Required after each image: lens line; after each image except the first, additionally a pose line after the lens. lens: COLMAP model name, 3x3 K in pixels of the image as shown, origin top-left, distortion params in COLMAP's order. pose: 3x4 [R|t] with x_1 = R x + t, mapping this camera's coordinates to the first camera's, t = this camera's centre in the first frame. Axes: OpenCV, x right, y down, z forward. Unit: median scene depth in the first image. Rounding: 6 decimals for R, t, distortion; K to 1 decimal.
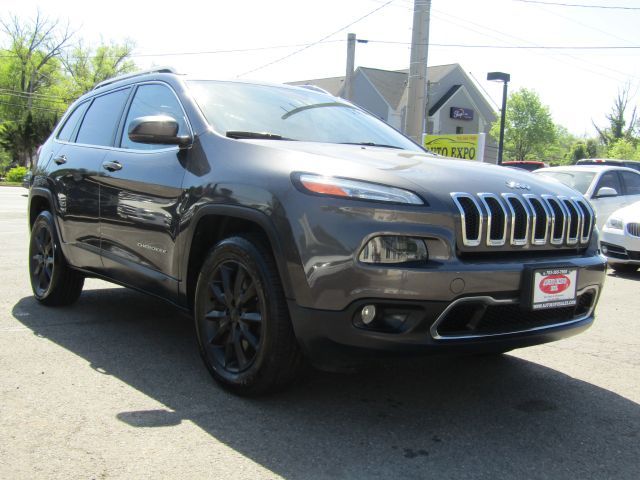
lens RADIAL K [[732.4, 0, 320.0], [0, 732.4, 240.0], [0, 0, 1]] dist [0.020564, -0.006276]
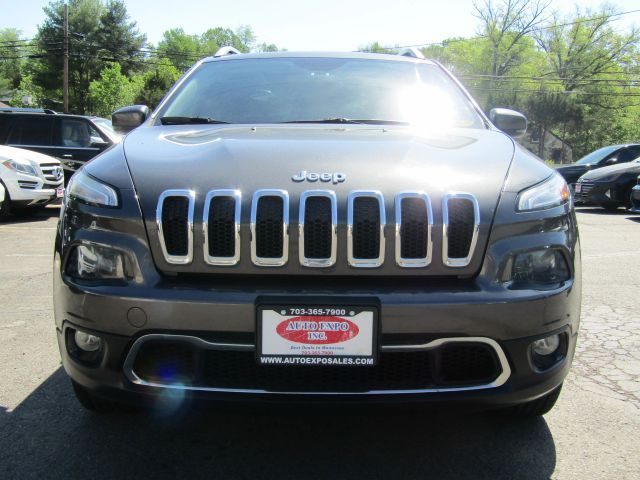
lens RADIAL K [[732.4, 0, 320.0], [0, 732.4, 240.0], [0, 0, 1]] dist [0.020564, -0.006276]
pose [[0.774975, 0.045024, -0.630386, 0.186033], [-0.025411, 0.998872, 0.040104, -0.011586], [0.631481, -0.015061, 0.775245, 0.128043]]
